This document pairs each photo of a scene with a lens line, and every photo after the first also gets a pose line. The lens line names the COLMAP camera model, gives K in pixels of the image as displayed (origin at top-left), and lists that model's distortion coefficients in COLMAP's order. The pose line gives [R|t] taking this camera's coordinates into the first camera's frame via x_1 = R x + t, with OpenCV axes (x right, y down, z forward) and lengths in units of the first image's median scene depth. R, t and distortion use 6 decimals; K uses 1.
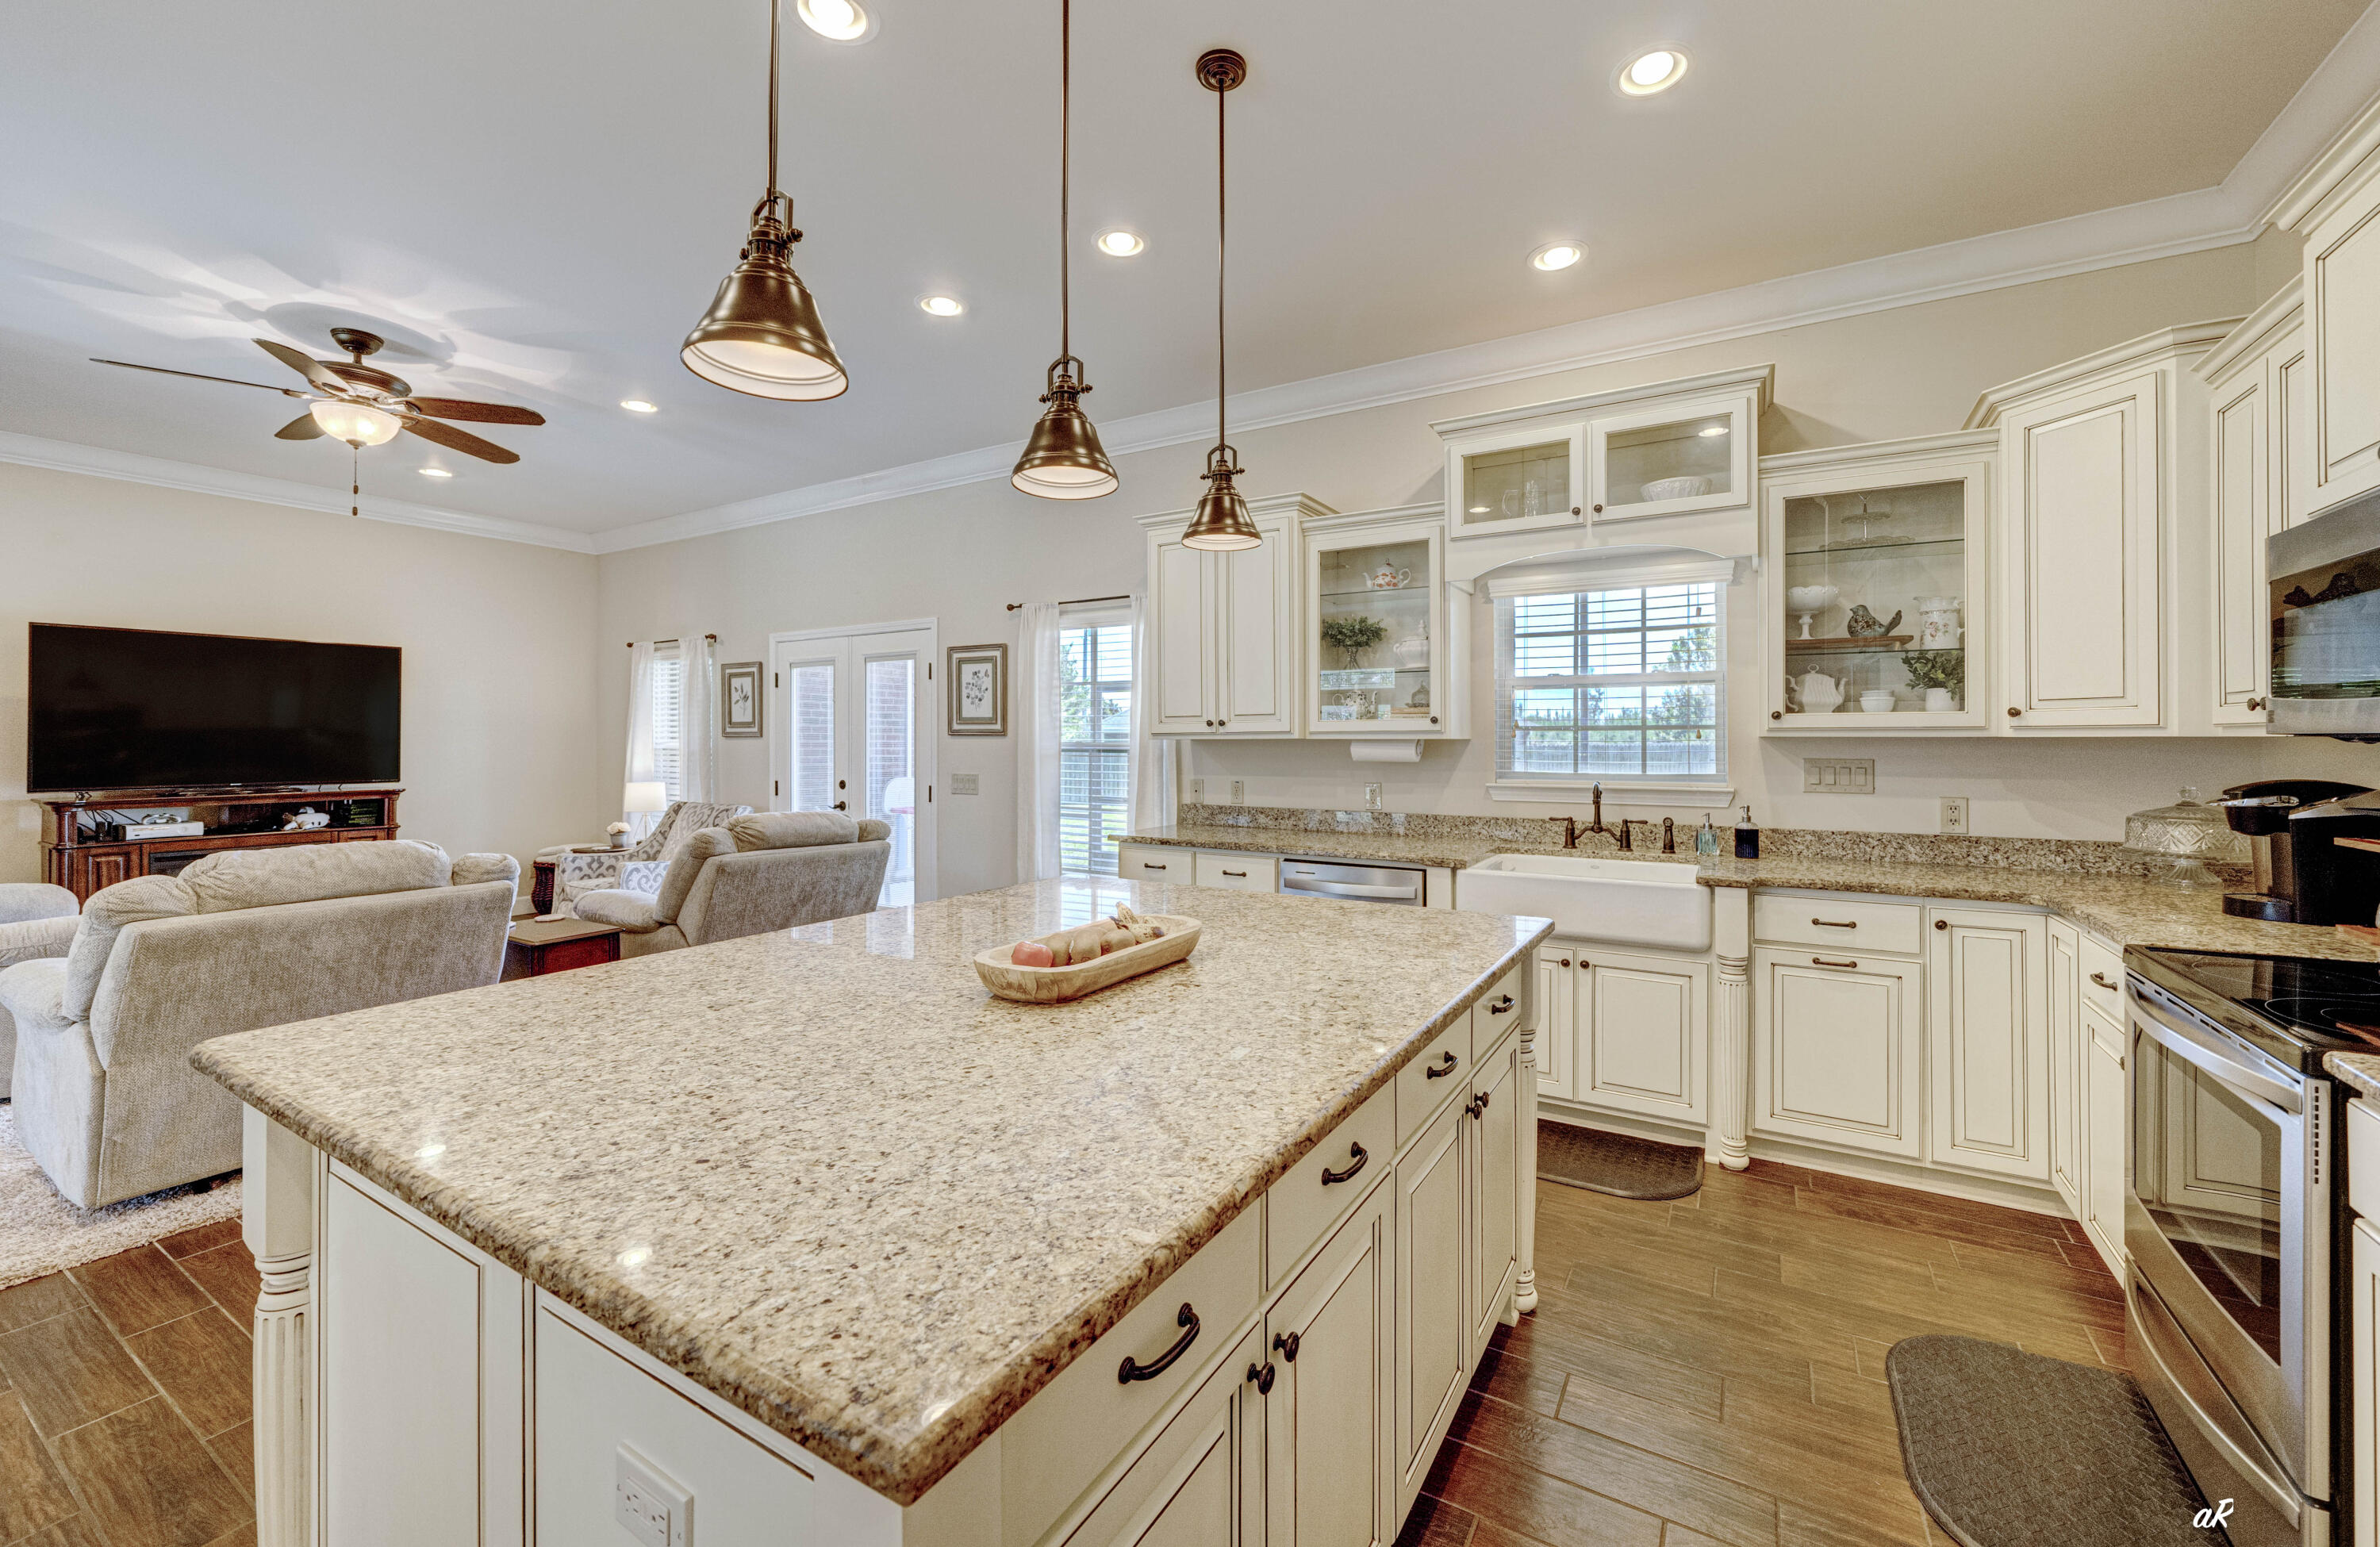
lens RADIAL K [[927.7, 0, 1213.6], [0, 927.7, 733.1], [0, 0, 1]] dist [-0.002096, -0.000419]
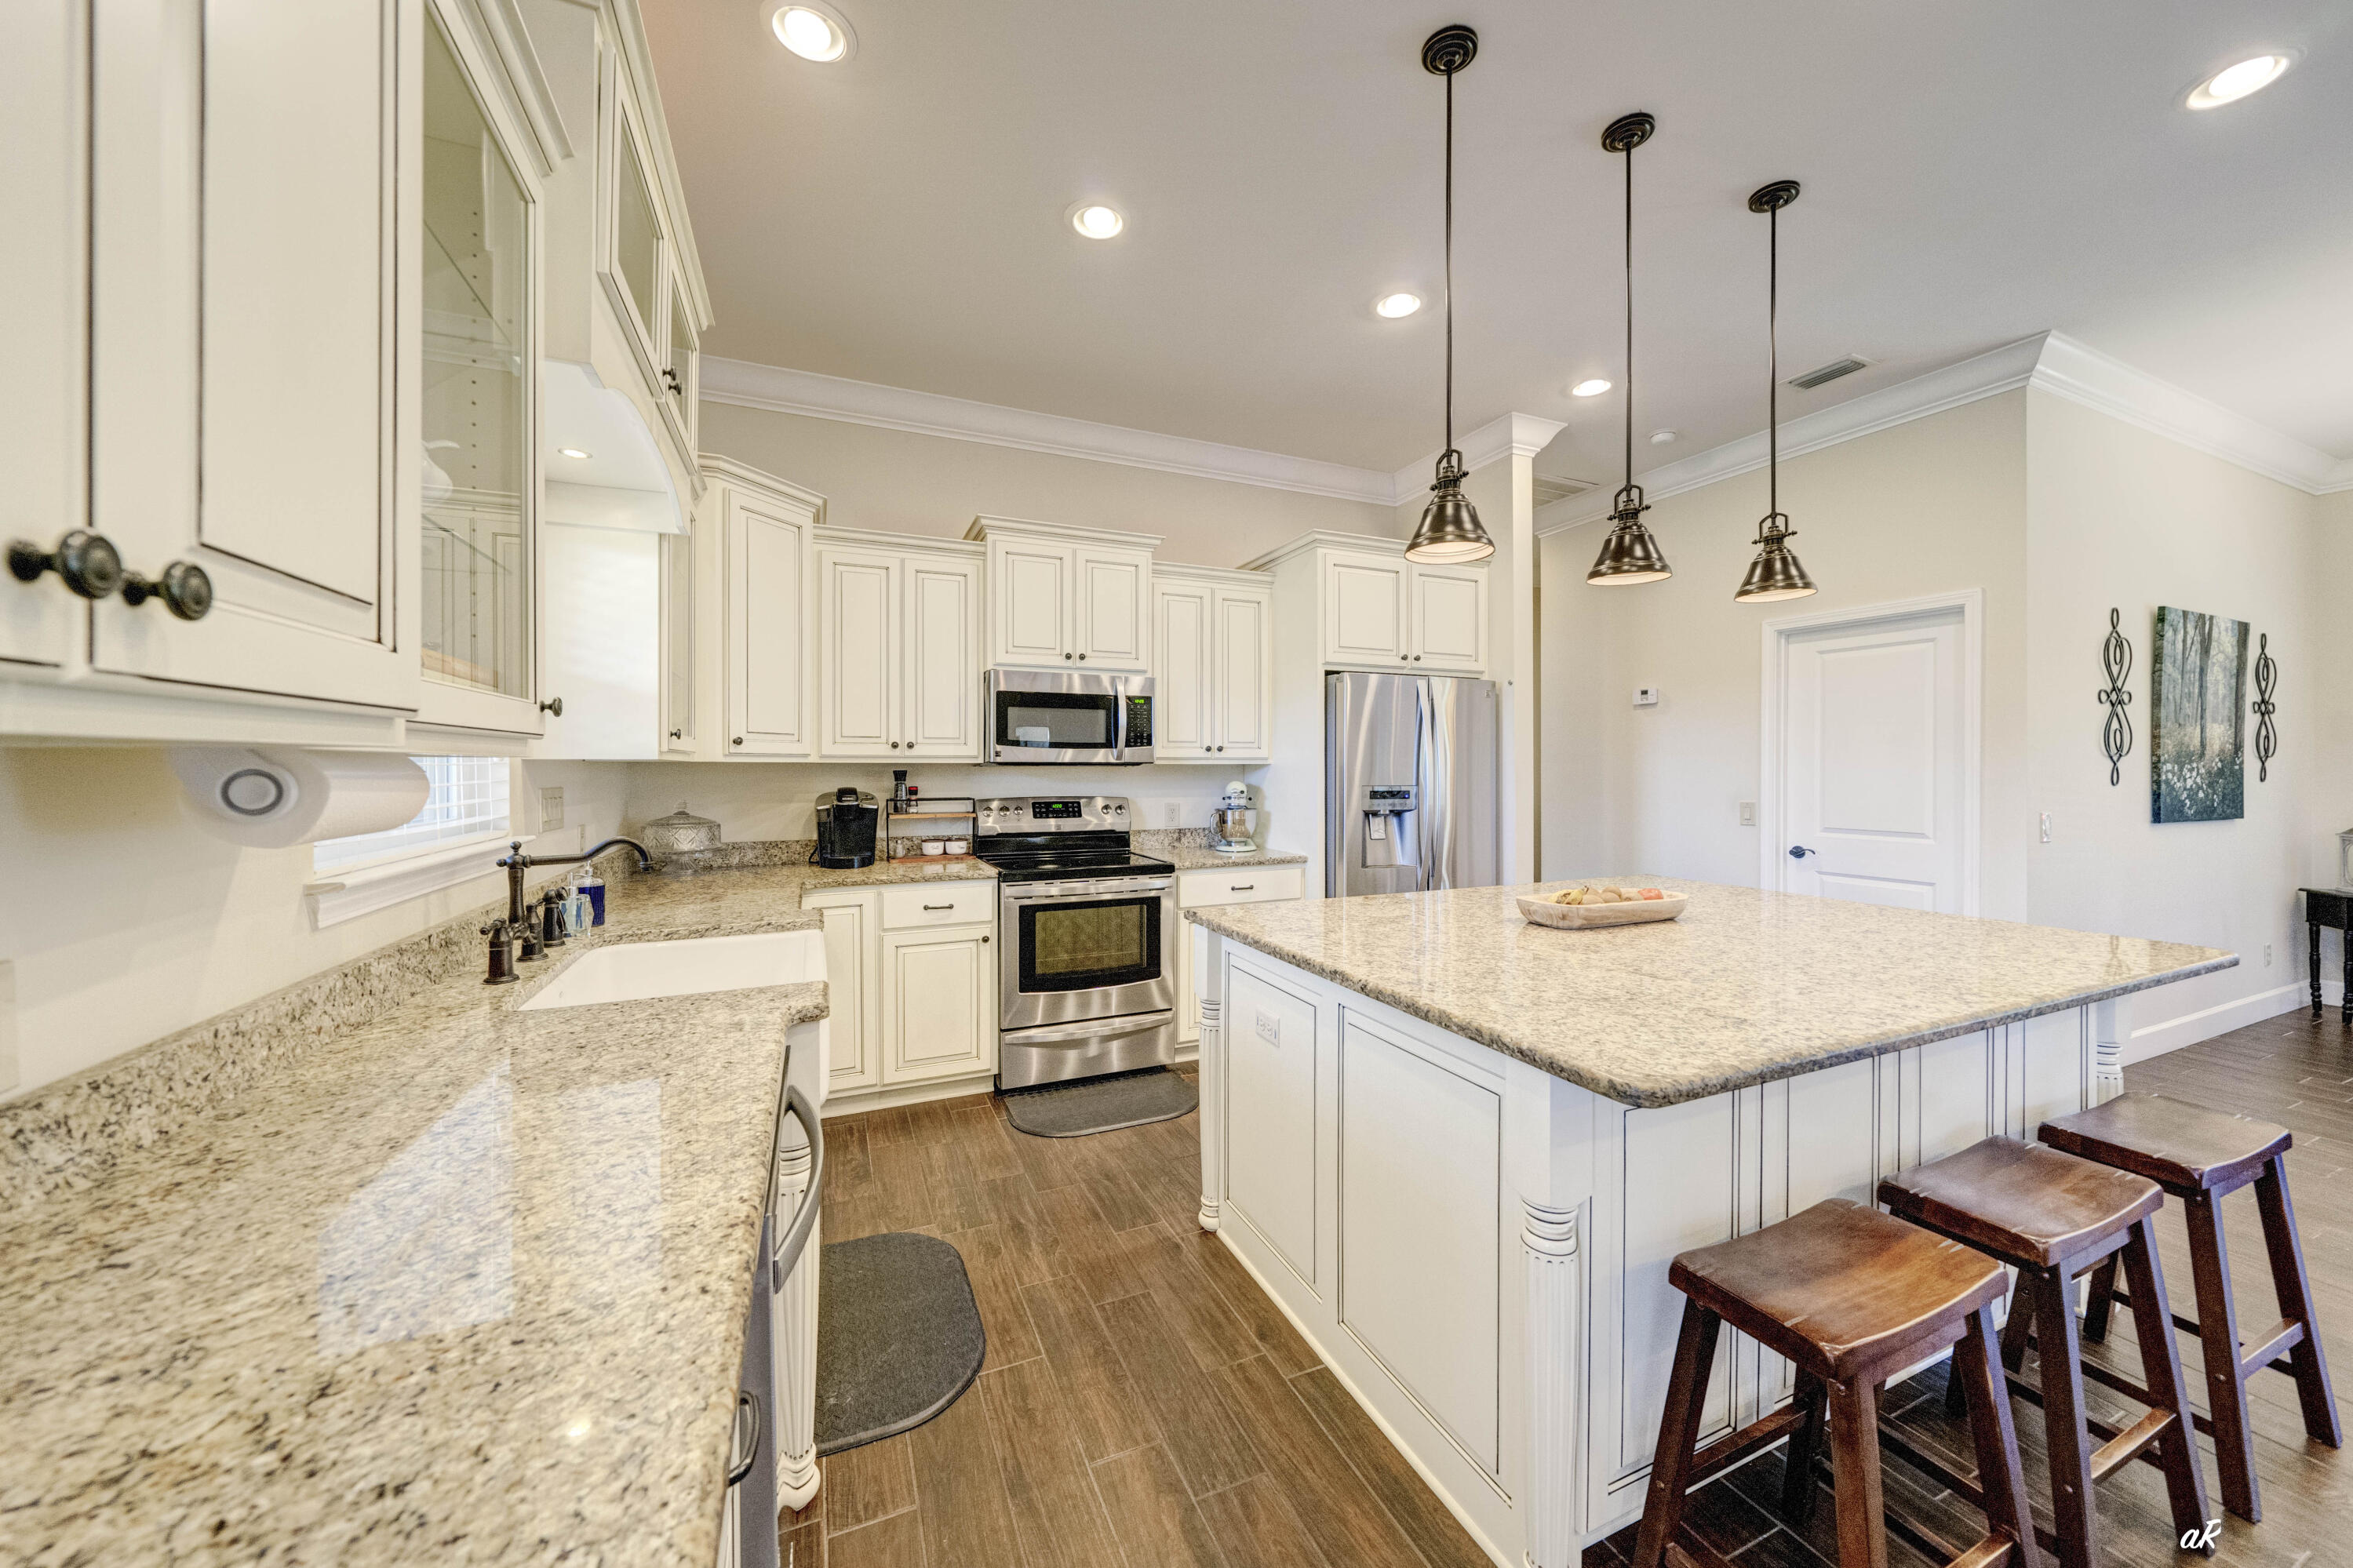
lens RADIAL K [[814.1, 0, 1180.5], [0, 814.1, 773.0], [0, 0, 1]] dist [-0.000366, -0.000149]
pose [[-0.812679, -0.001323, 0.582710, -0.124465], [-0.002615, 0.999996, -0.001376, 0.011583], [-0.582706, -0.002643, -0.812679, 0.933855]]
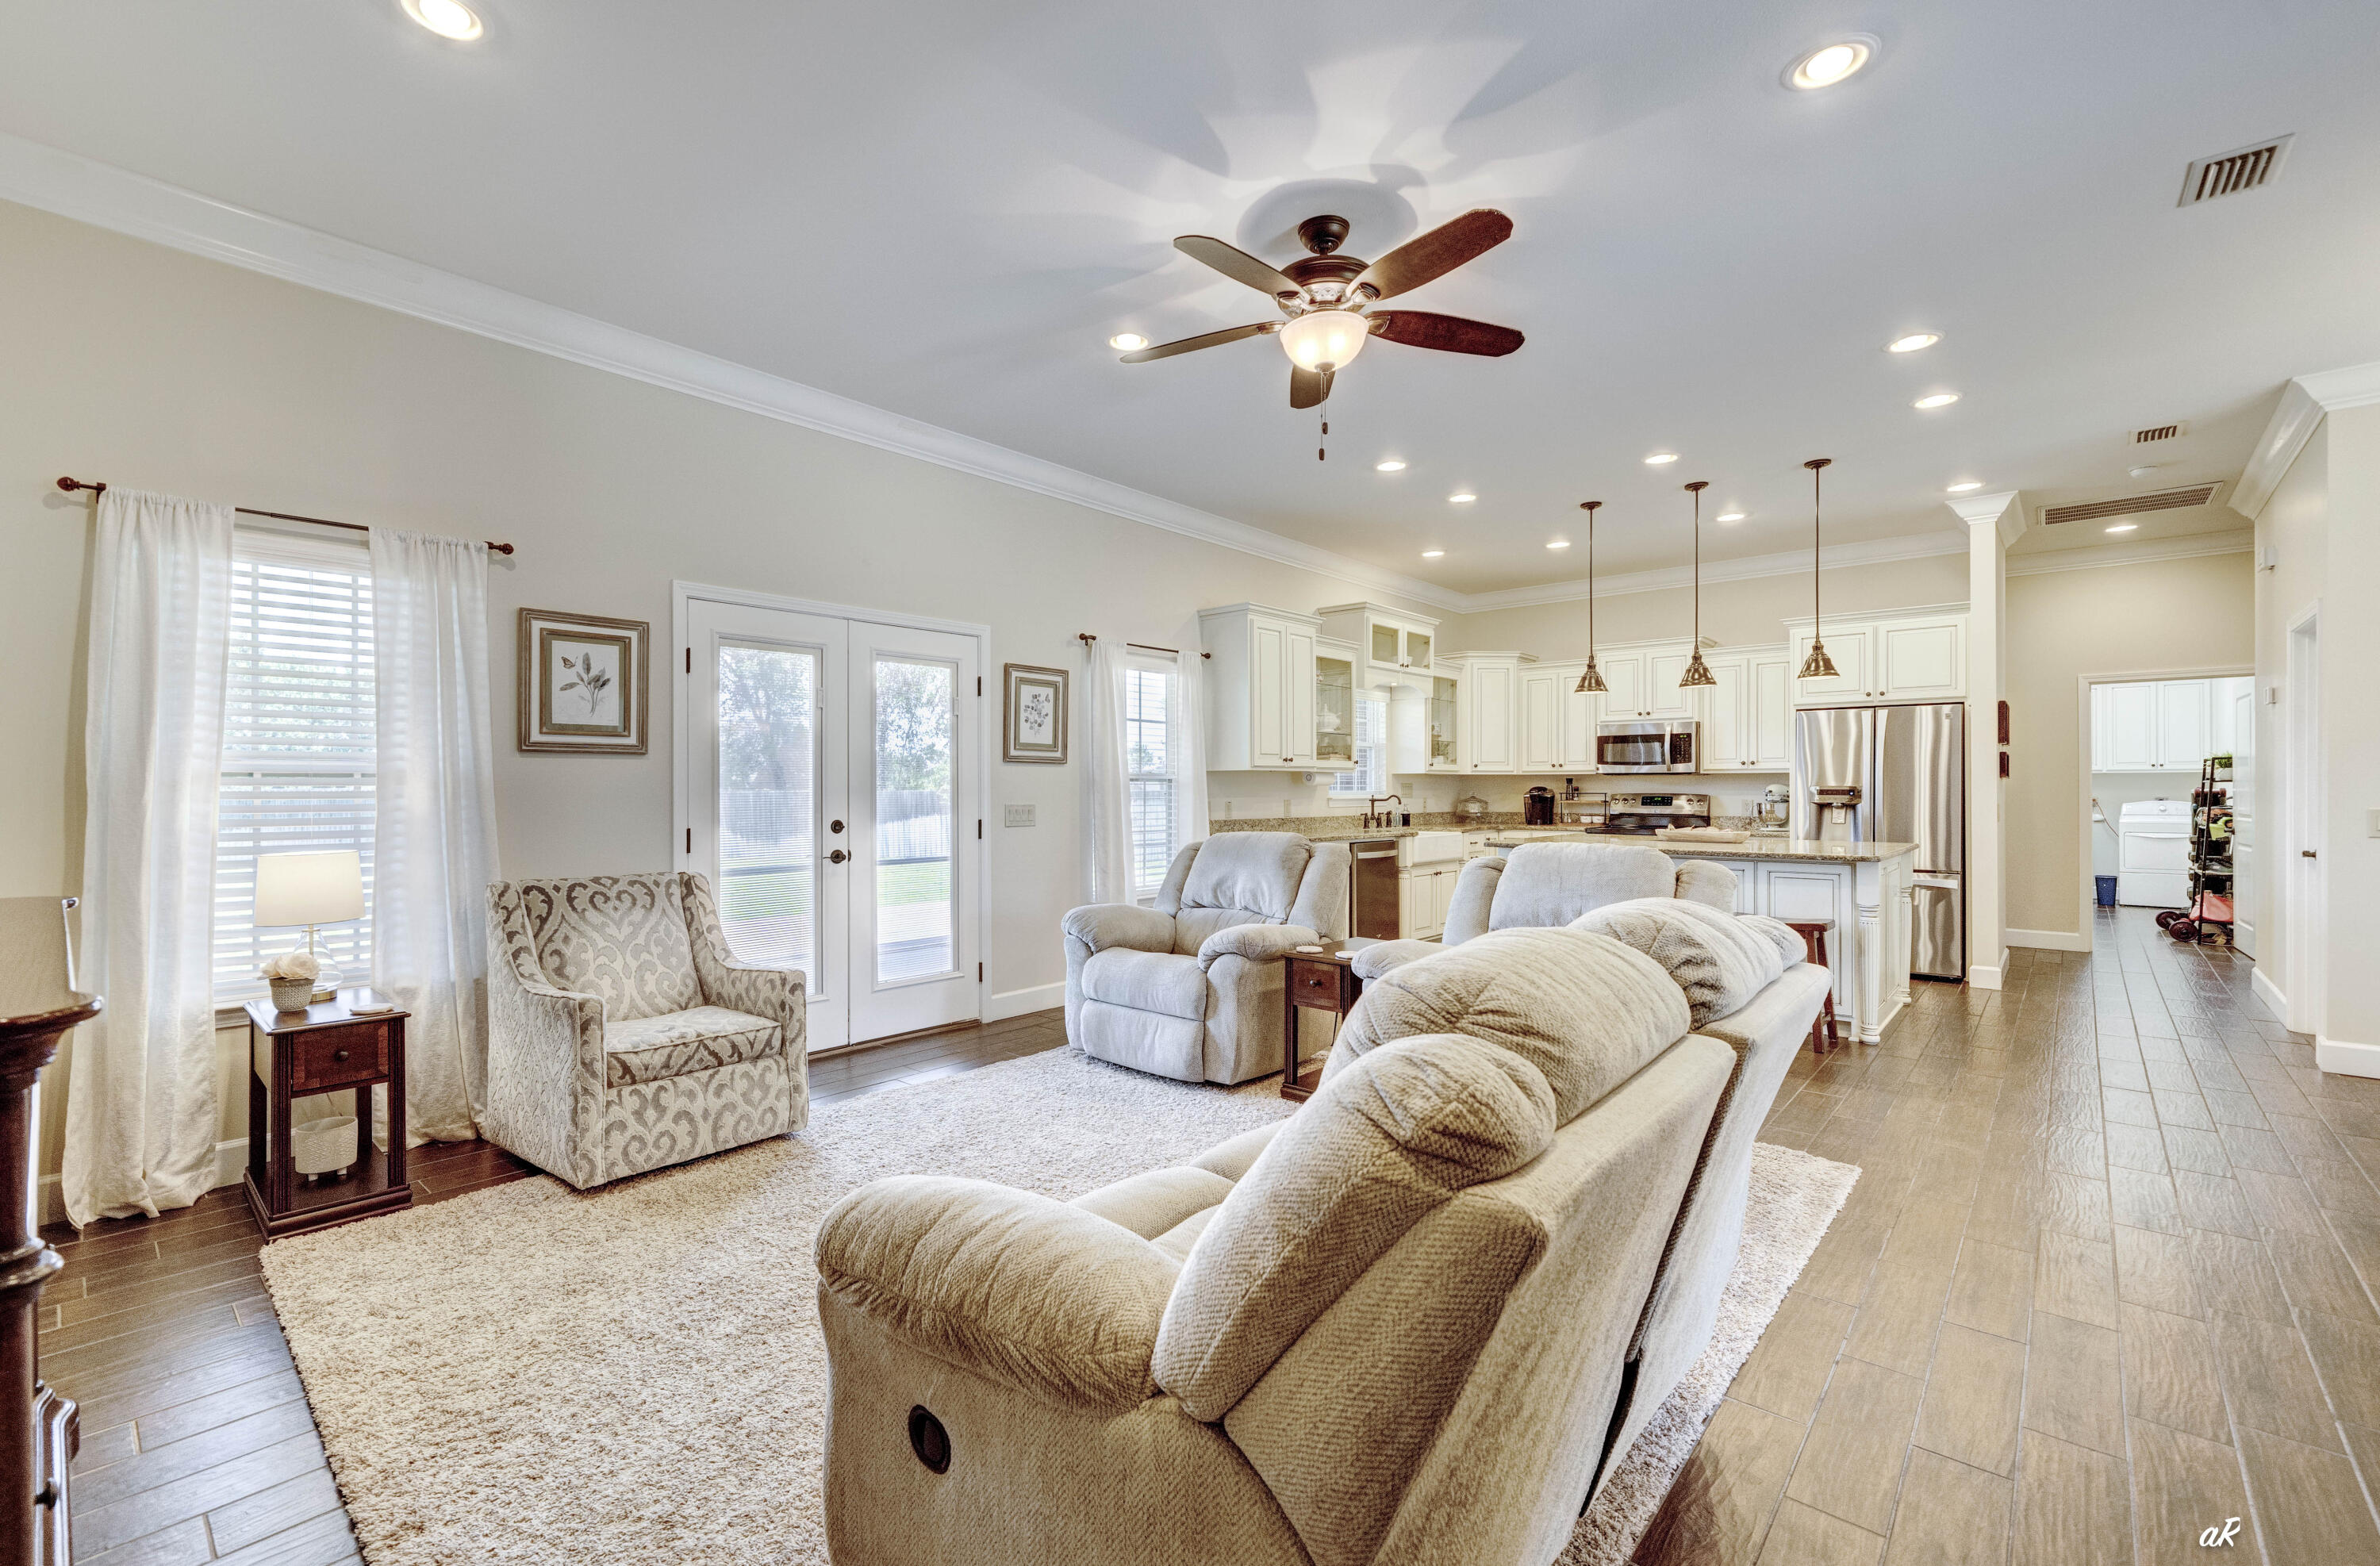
lens RADIAL K [[1008.1, 0, 1180.7], [0, 1008.1, 788.0], [0, 0, 1]] dist [0.000016, 0.000400]
pose [[0.193667, 0.000399, 0.981067, -1.489816], [-0.007763, 0.999969, 0.001126, 0.031375], [-0.981037, -0.007834, 0.193665, 0.799281]]
